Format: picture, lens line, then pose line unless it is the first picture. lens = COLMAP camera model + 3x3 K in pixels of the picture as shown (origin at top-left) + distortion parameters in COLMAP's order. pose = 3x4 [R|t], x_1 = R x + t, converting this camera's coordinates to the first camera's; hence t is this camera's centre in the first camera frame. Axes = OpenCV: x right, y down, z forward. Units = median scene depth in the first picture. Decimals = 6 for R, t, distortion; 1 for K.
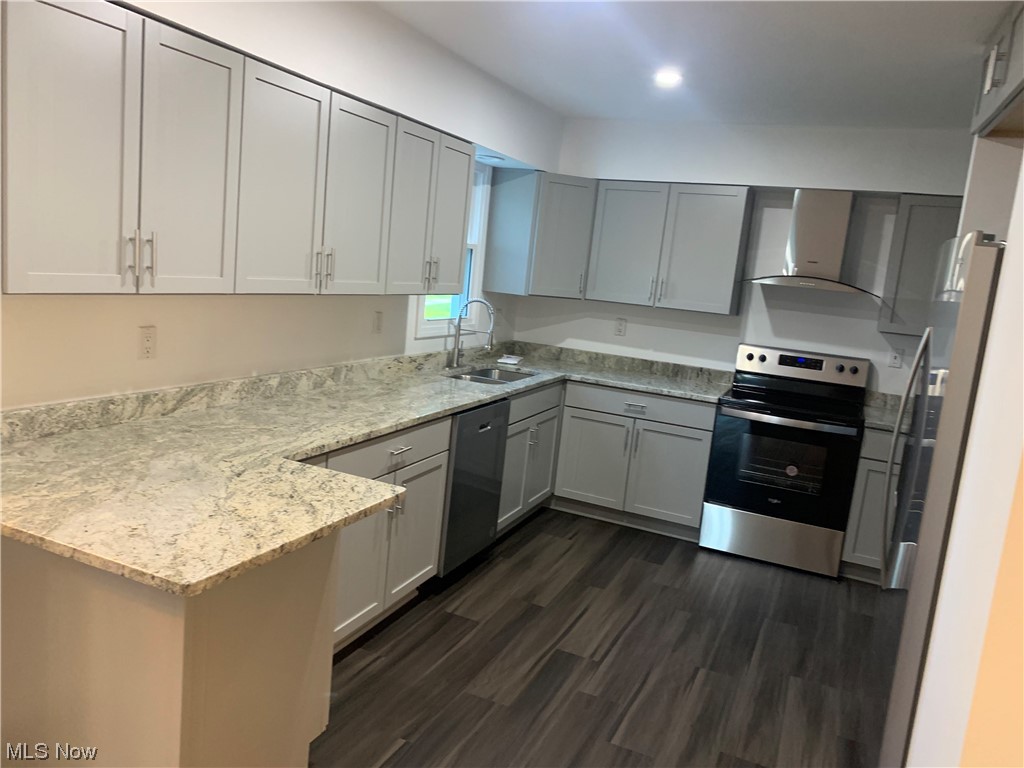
lens RADIAL K [[790.6, 0, 512.0], [0, 790.6, 384.0], [0, 0, 1]] dist [0.072398, -0.124156]
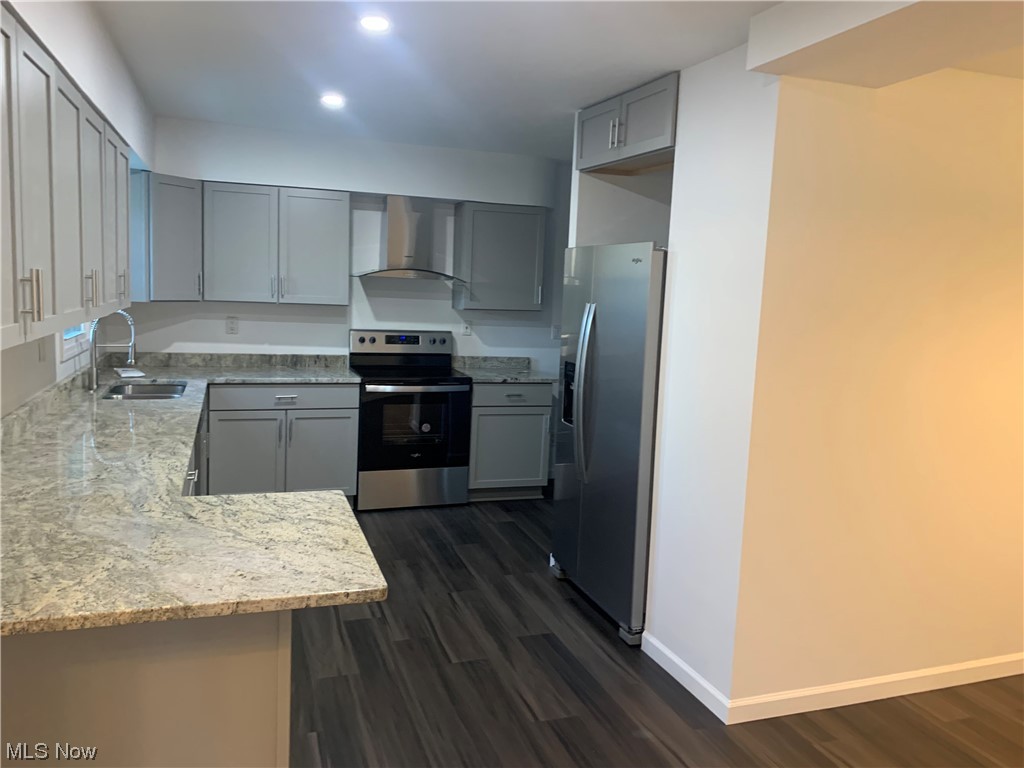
lens RADIAL K [[790.6, 0, 512.0], [0, 790.6, 384.0], [0, 0, 1]] dist [0.072398, -0.124156]
pose [[0.721769, -0.153124, 0.674984, -0.440554], [0.135819, 0.987594, 0.078809, -0.043401], [-0.678678, 0.034794, 0.733612, 0.019516]]
